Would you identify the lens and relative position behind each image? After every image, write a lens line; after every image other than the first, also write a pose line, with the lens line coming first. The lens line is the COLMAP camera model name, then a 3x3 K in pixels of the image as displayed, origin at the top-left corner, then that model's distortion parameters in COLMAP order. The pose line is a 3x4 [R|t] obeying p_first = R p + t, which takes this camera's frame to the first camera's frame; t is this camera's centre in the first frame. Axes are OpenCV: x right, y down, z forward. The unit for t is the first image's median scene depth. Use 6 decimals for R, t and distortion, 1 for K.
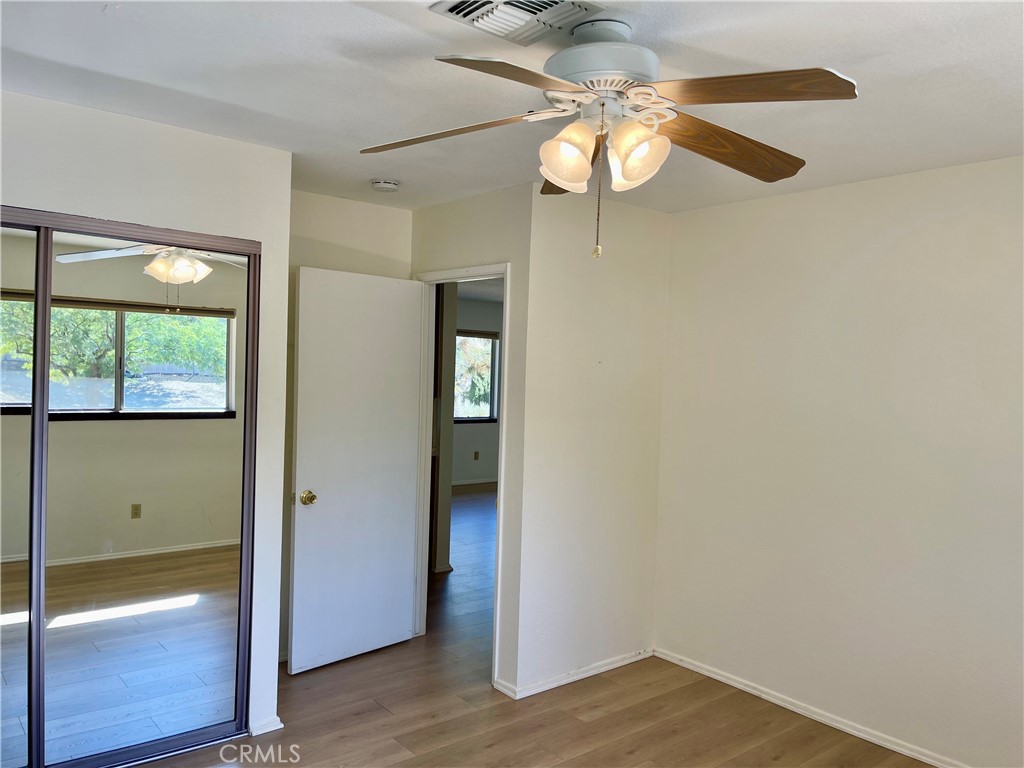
lens RADIAL K [[775.5, 0, 512.0], [0, 775.5, 384.0], [0, 0, 1]] dist [-0.003247, -0.001722]
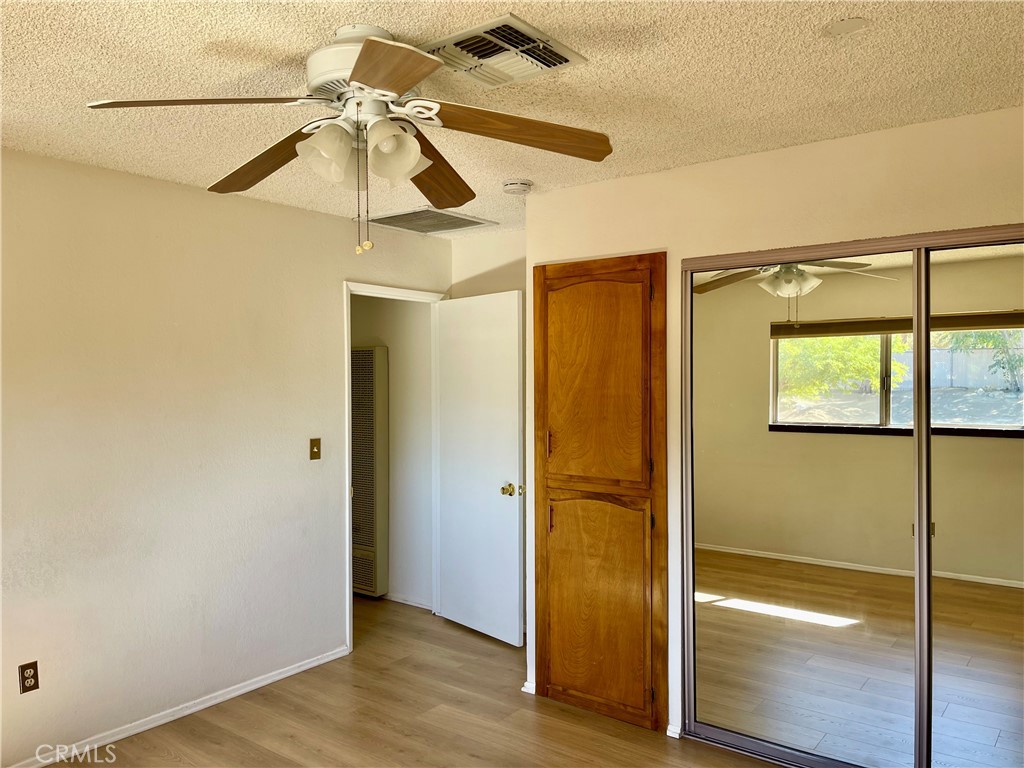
lens RADIAL K [[768.6, 0, 512.0], [0, 768.6, 384.0], [0, 0, 1]] dist [0.001003, 0.000082]
pose [[0.229880, -0.026801, -0.972850, 0.359110], [-0.000831, 0.999615, -0.027735, 0.007995], [0.973219, 0.007185, 0.229769, 0.310431]]
